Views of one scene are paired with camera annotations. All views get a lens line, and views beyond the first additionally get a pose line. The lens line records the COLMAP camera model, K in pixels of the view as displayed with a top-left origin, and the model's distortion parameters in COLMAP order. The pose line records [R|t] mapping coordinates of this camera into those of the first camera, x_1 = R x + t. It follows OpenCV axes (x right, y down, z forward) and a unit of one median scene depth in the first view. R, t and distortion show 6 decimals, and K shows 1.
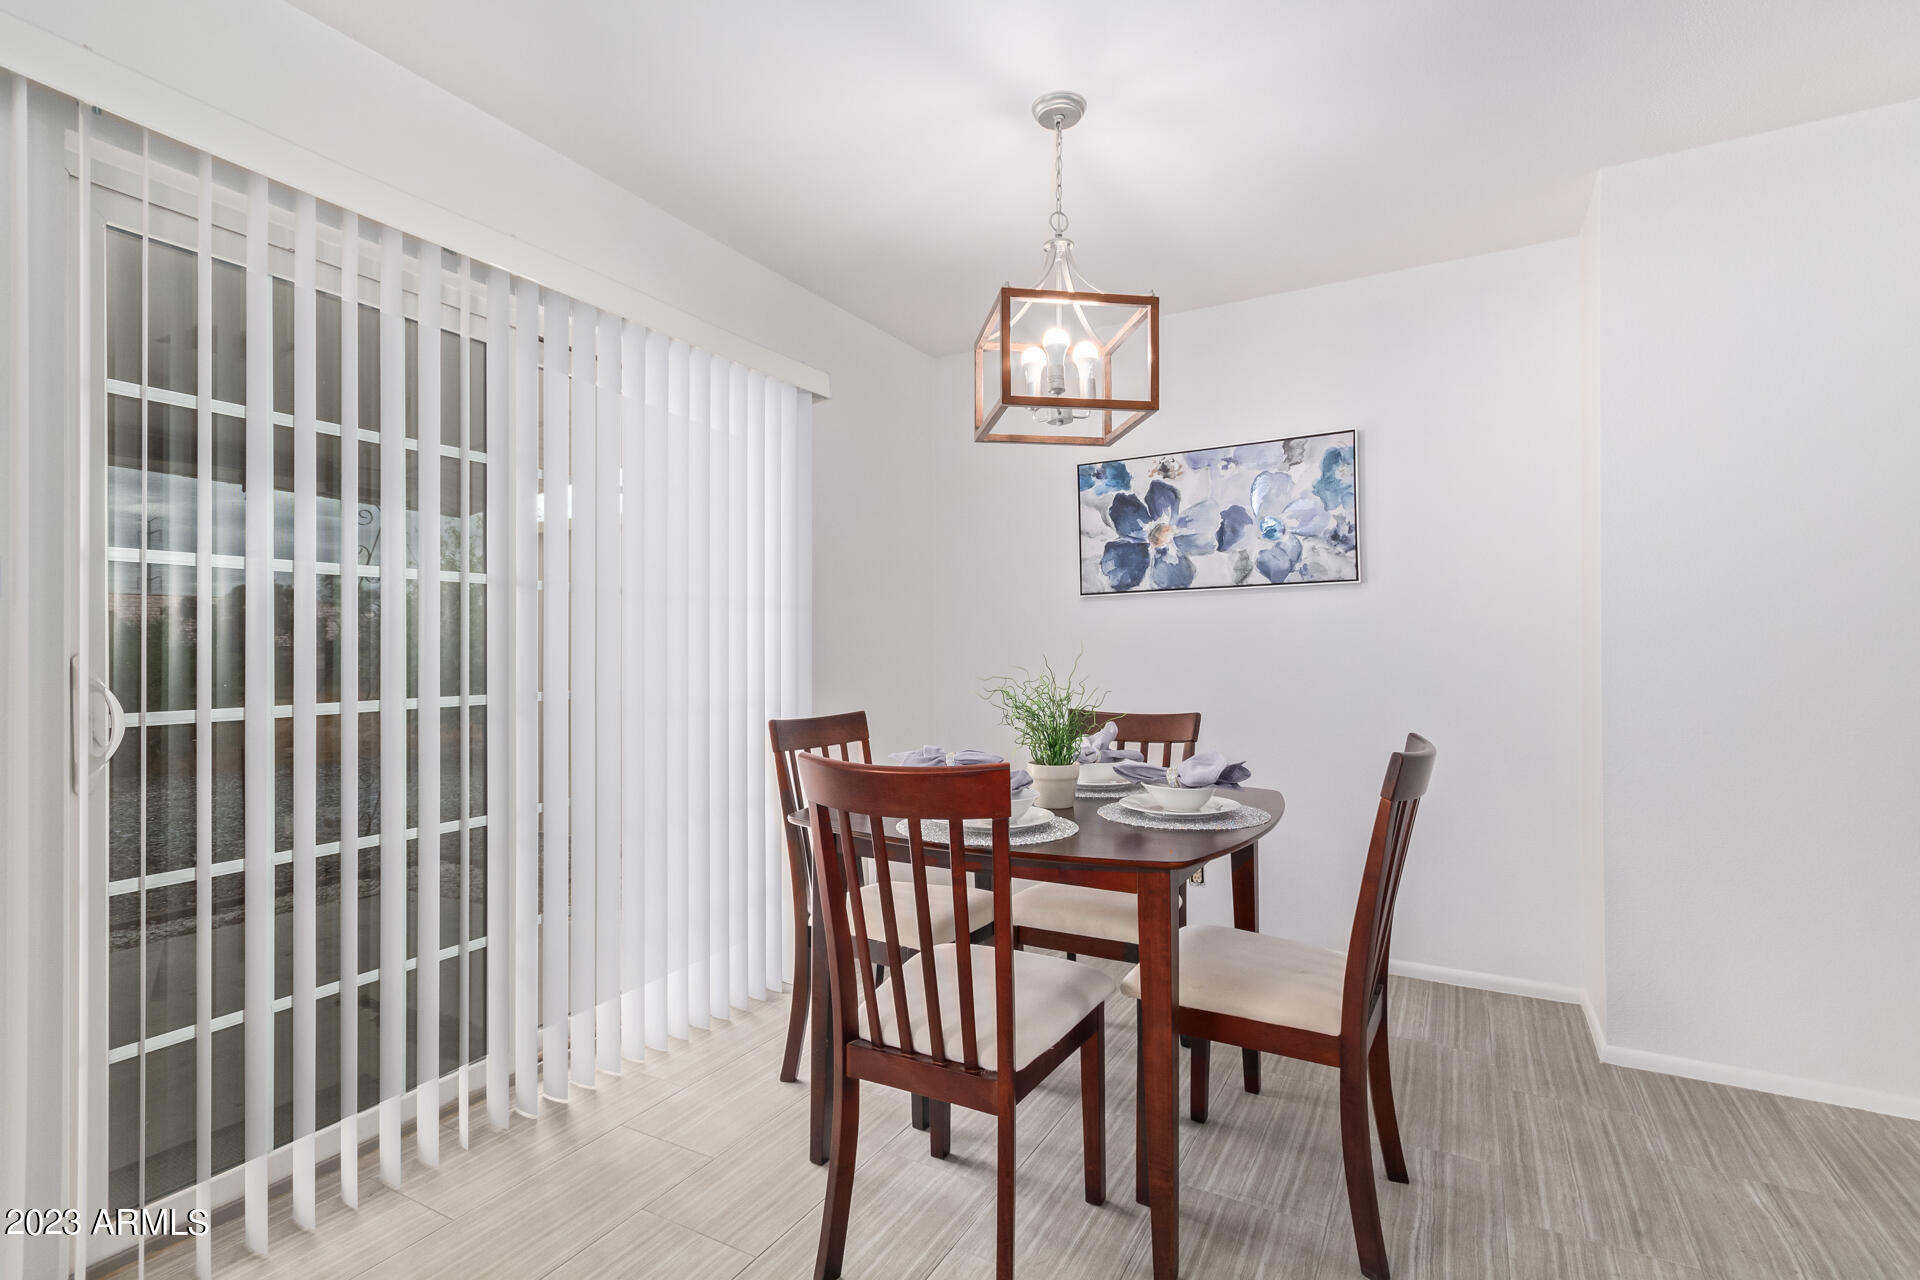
lens RADIAL K [[897.2, 0, 973.4], [0, 897.2, 634.0], [0, 0, 1]] dist [0.005712, -0.000604]
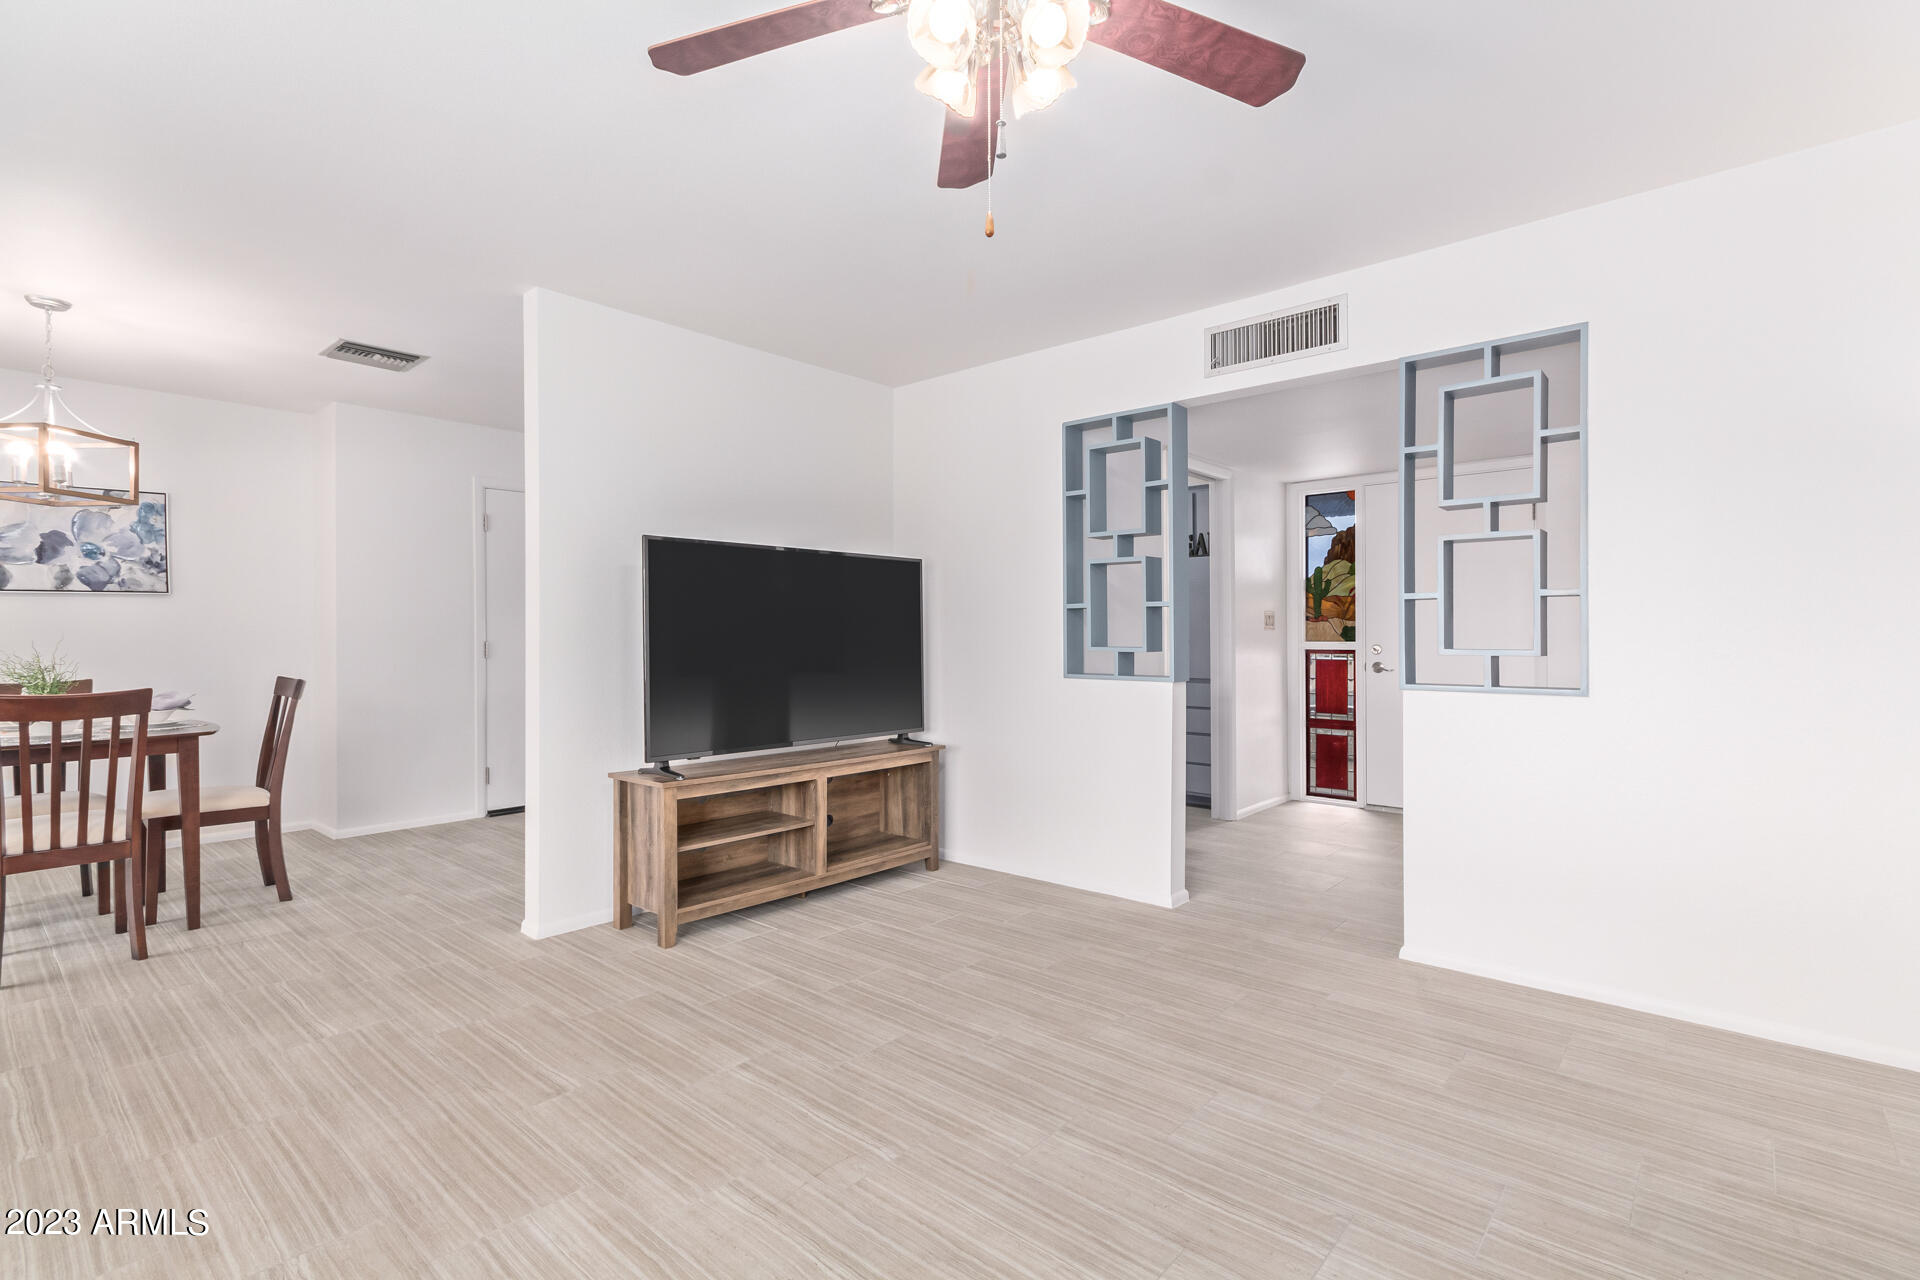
lens RADIAL K [[897.2, 0, 969.8], [0, 897.2, 632.8], [0, 0, 1]] dist [0.005712, -0.000604]
pose [[0.204680, 0.004832, 0.978817, -0.779754], [-0.016414, 0.999864, -0.001503, -0.010927], [-0.978691, -0.015759, 0.204731, -0.641998]]
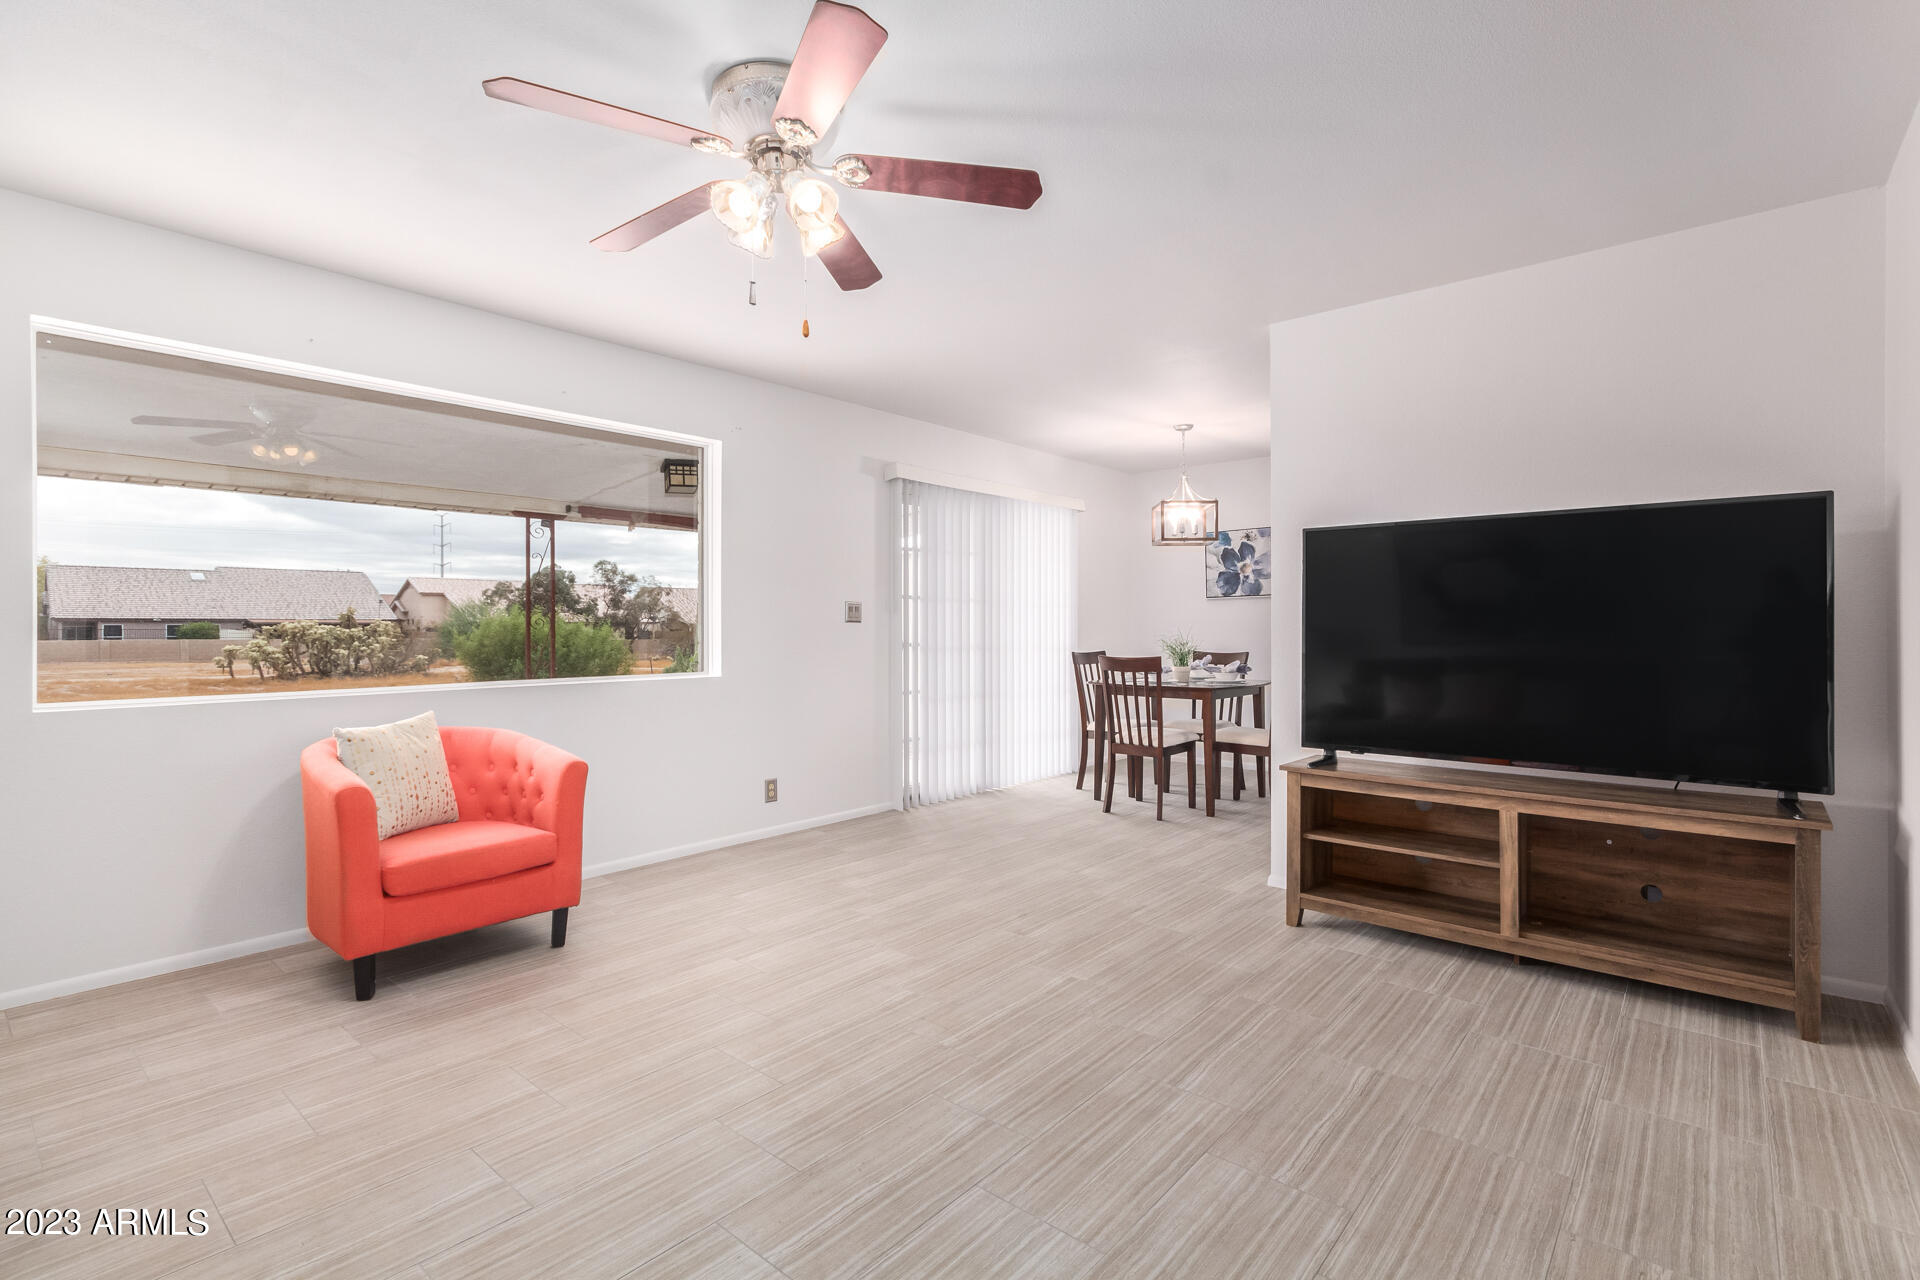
lens RADIAL K [[897.2, 0, 959.6], [0, 897.2, 625.3], [0, 0, 1]] dist [0.005712, -0.000604]
pose [[0.978157, 0.000676, -0.207864, -0.001901], [0.003086, 0.999837, 0.017776, -0.023065], [0.207842, -0.018029, 0.977996, -1.220460]]
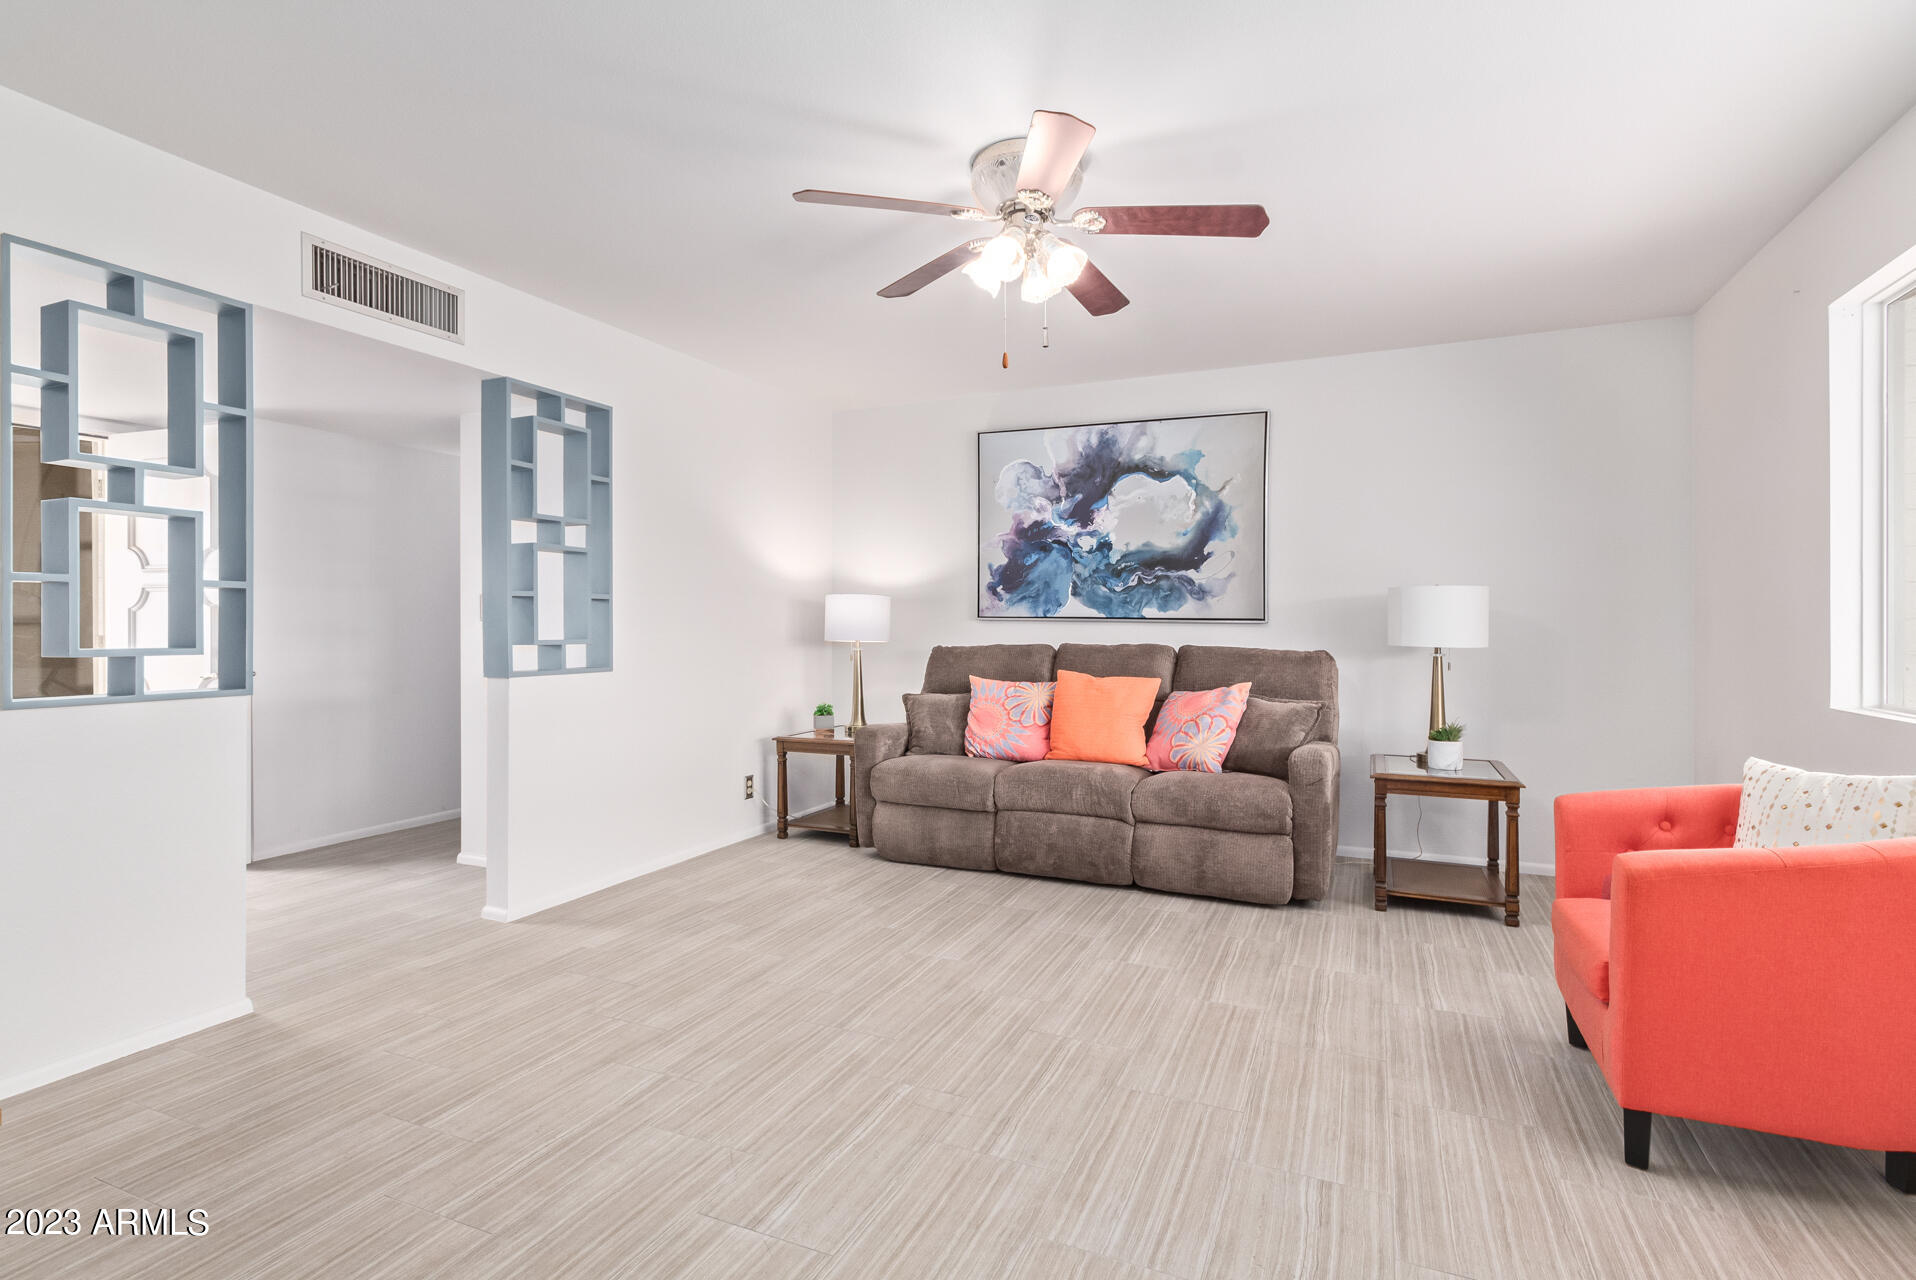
lens RADIAL K [[905.2, 0, 977.1], [0, 905.2, 634.4], [0, 0, 1]] dist [0.000061, 0.001227]
pose [[-0.994690, 0.006993, -0.102679, -0.159782], [0.008019, 0.999922, -0.009581, 0.004685], [0.102604, -0.010354, -0.994668, 0.253641]]
